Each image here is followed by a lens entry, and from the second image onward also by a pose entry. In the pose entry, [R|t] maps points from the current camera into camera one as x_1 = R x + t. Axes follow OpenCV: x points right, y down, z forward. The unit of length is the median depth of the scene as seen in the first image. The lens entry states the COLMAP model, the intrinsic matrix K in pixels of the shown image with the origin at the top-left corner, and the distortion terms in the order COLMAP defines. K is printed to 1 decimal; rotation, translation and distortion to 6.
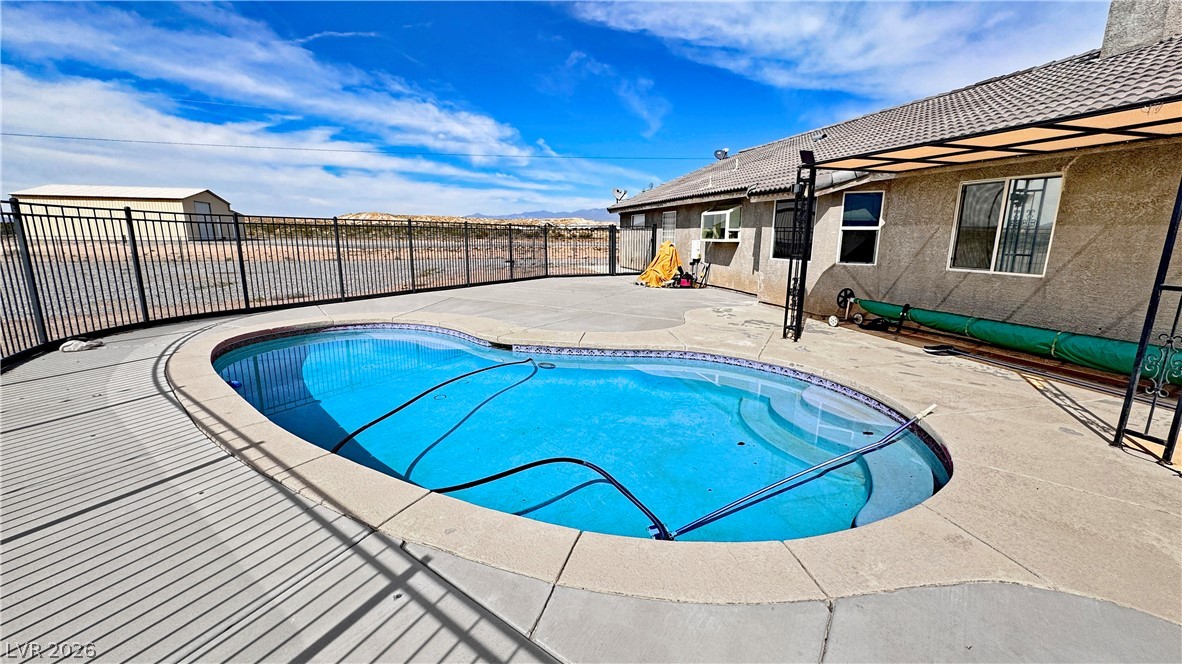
lens RADIAL K [[473.3, 0, 591.0], [0, 473.3, 332.0], [0, 0, 1]] dist [0.009230, 0.000536]
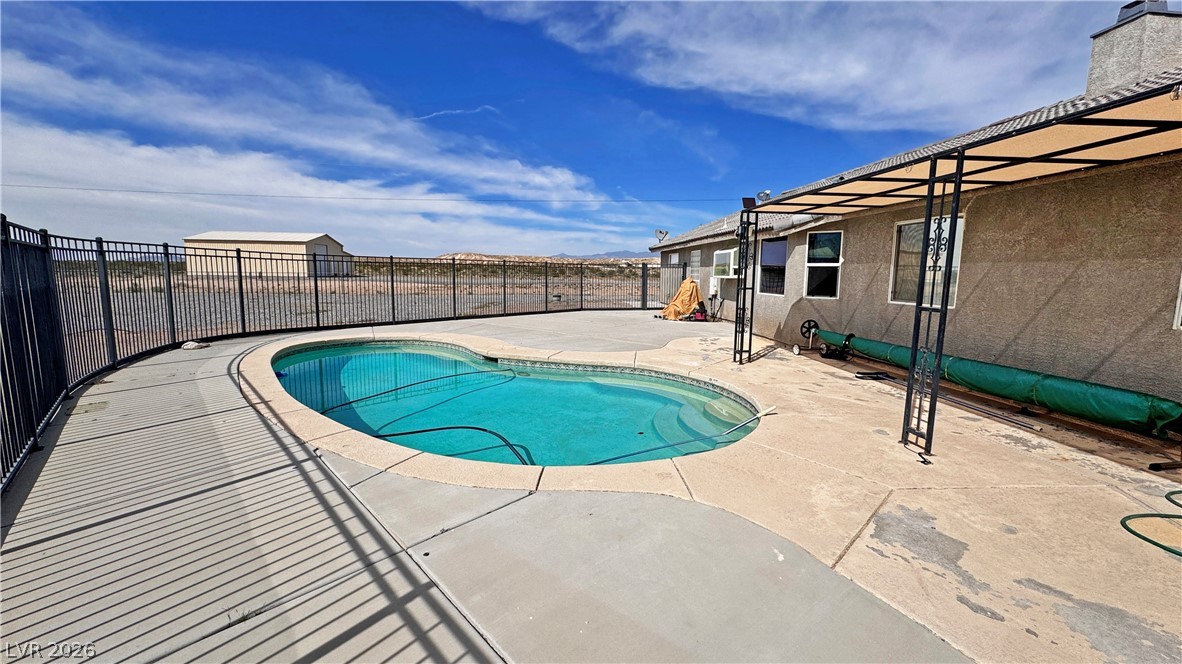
lens RADIAL K [[479.9, 0, 588.5], [0, 479.9, 305.8], [0, 0, 1]] dist [0.001835, 0.023030]
pose [[0.983758, 0.016680, -0.178722, 0.142209], [-0.040965, 0.990260, -0.133066, 0.024823], [0.174762, 0.138226, 0.974860, -0.088012]]
